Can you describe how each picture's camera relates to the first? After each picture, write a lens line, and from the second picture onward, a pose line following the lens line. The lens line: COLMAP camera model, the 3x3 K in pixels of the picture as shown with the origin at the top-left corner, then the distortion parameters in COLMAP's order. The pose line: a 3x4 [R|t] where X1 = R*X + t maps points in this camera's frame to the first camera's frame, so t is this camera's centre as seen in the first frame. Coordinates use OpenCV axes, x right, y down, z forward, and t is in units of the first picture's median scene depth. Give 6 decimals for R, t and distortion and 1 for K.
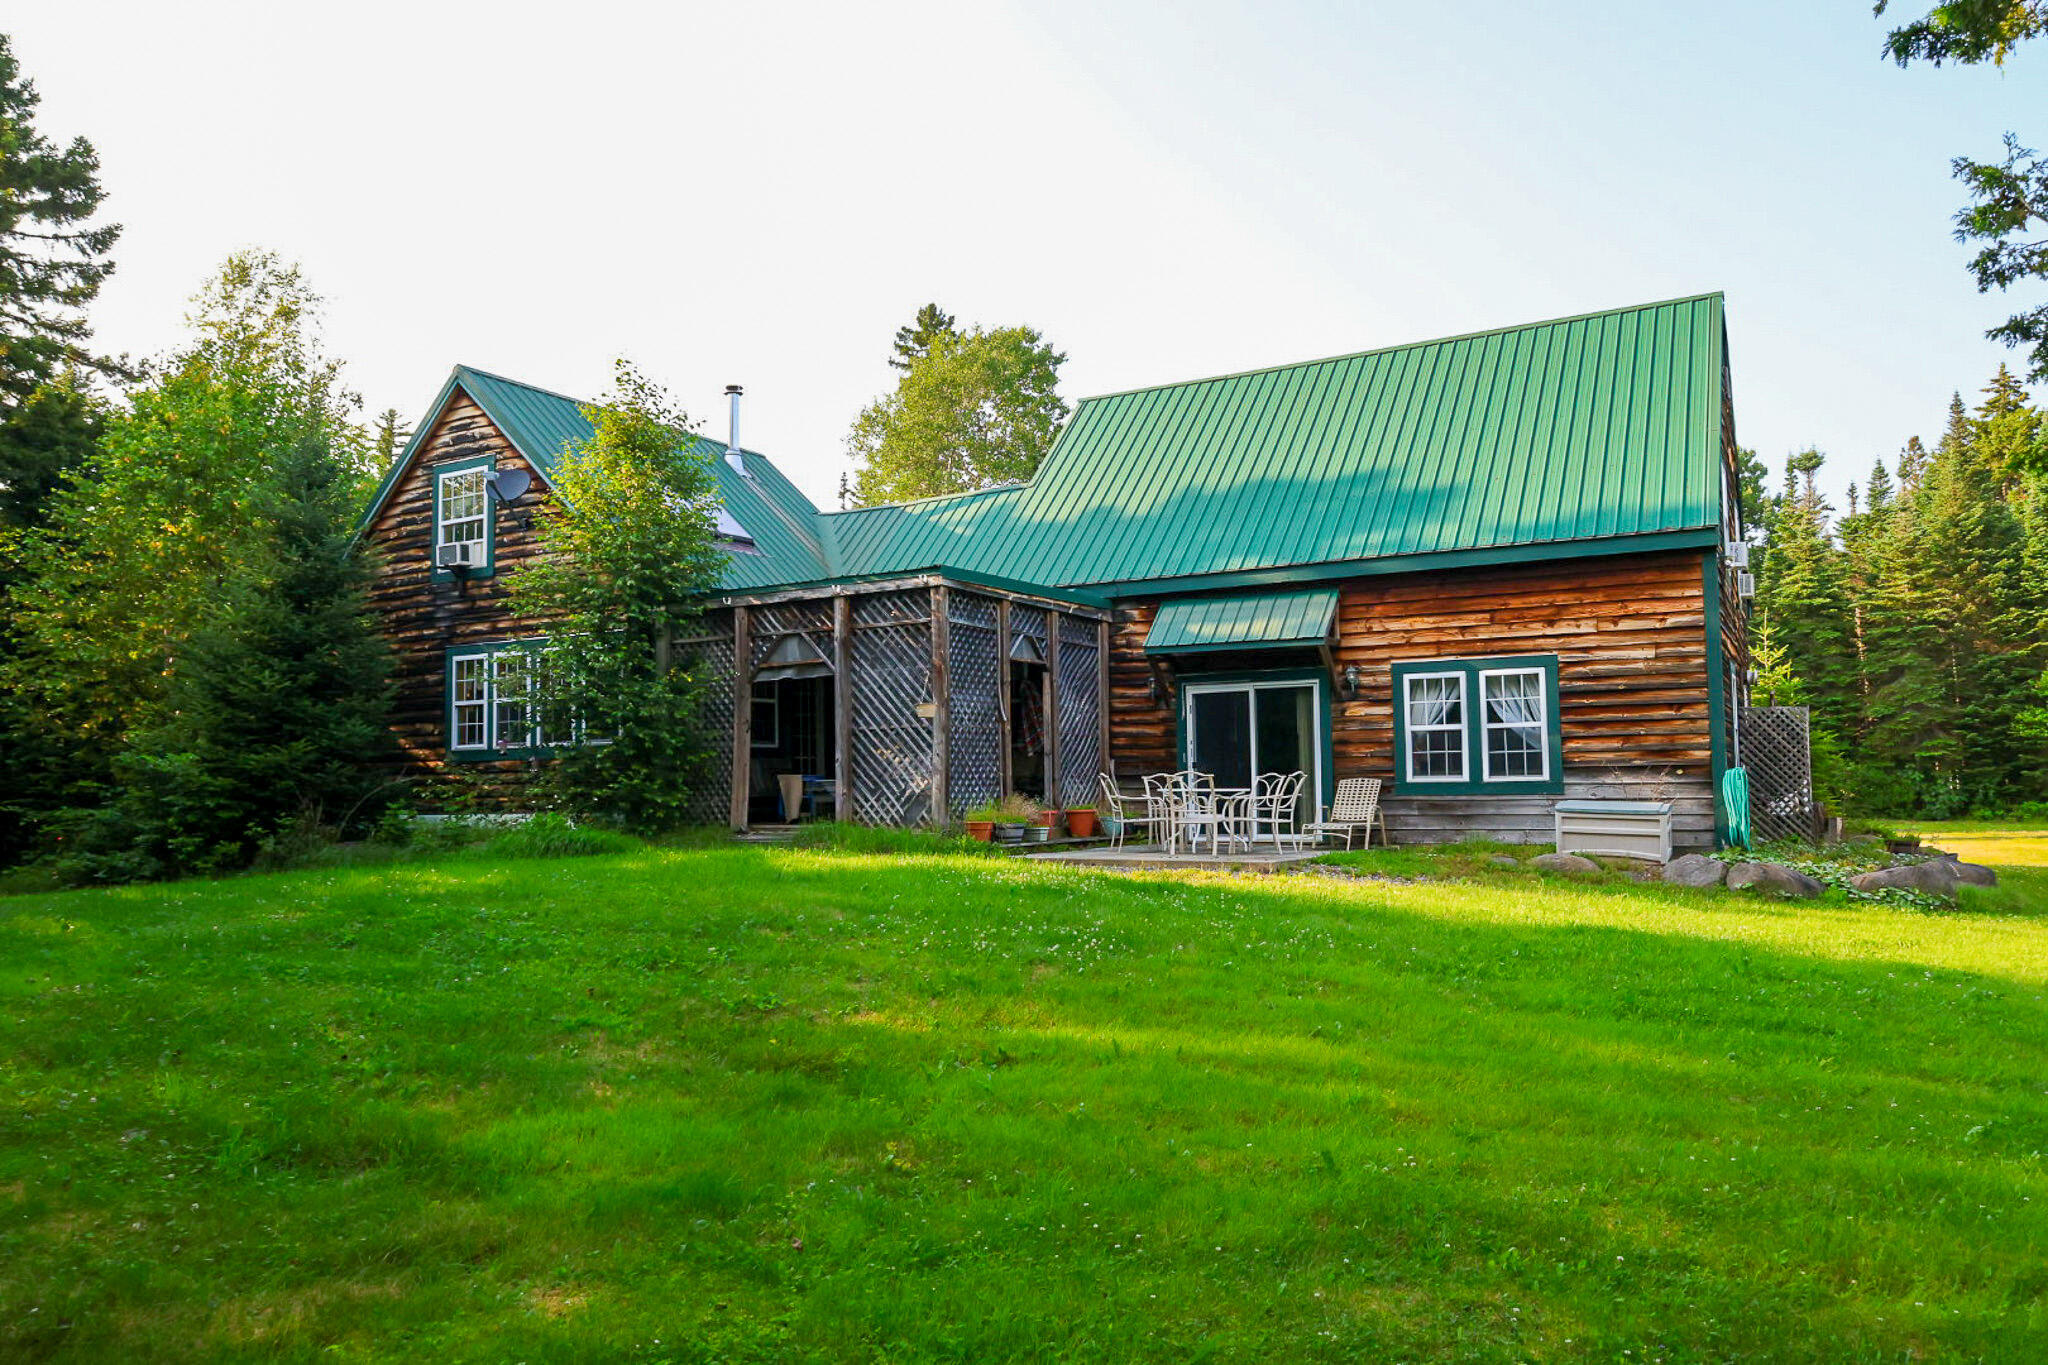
lens RADIAL K [[1468.8, 0, 1023.7], [0, 1468.8, 682.7], [0, 0, 1]] dist [-0.010790, -0.001153]
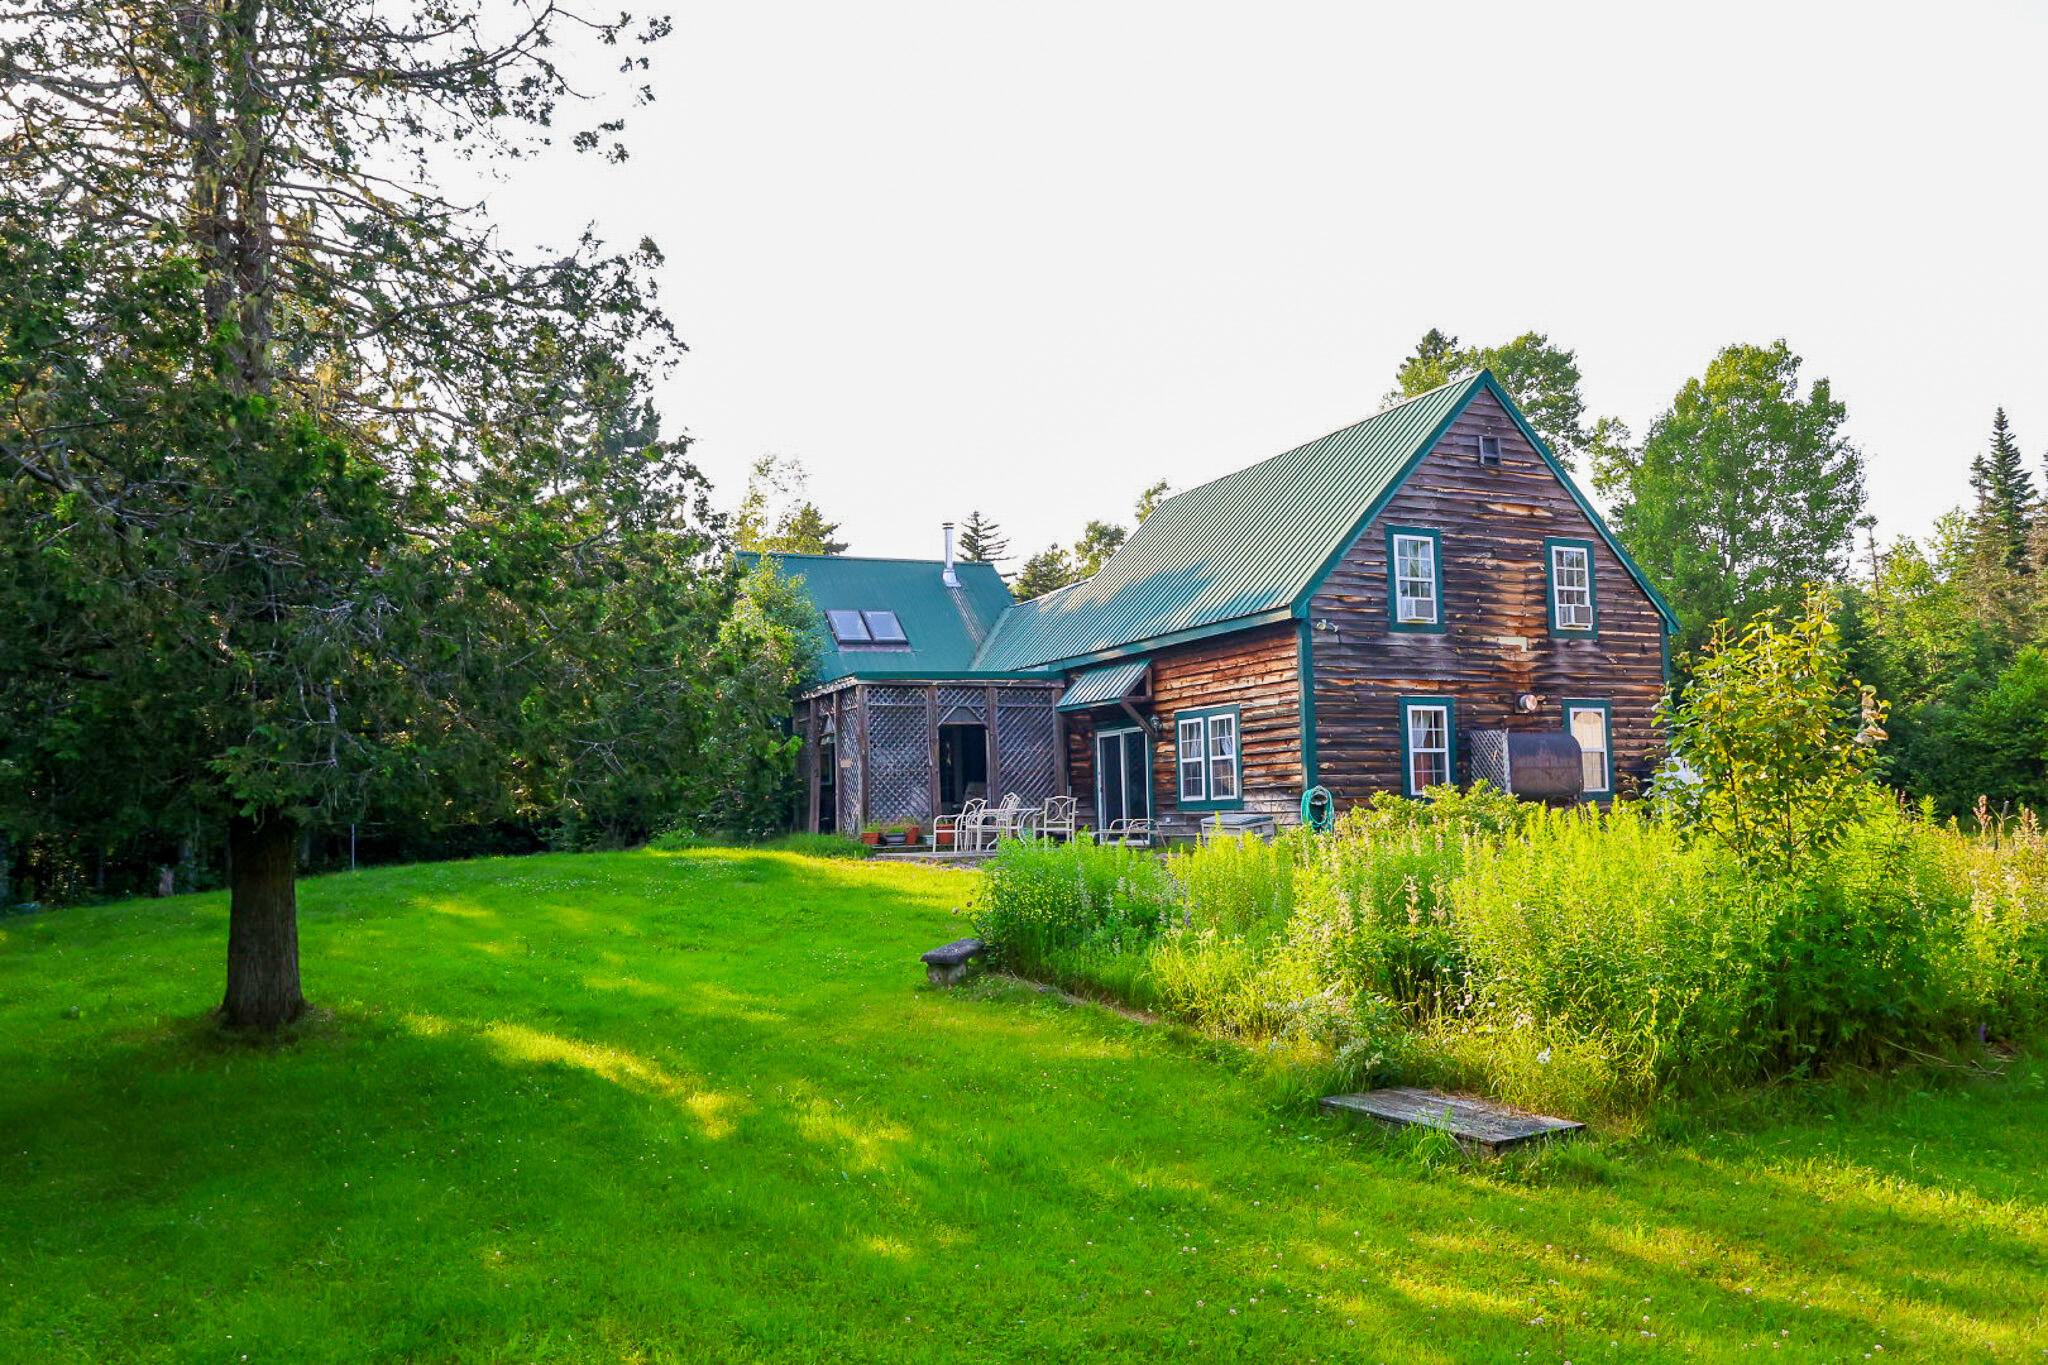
lens RADIAL K [[1507.7, 0, 1024.4], [0, 1507.7, 680.9], [0, 0, 1]] dist [-0.007529, -0.000984]
pose [[0.834229, -0.067133, -0.547316, 0.898734], [0.068630, 0.997484, -0.017744, -0.027159], [0.547130, -0.022760, 0.836738, -0.228460]]
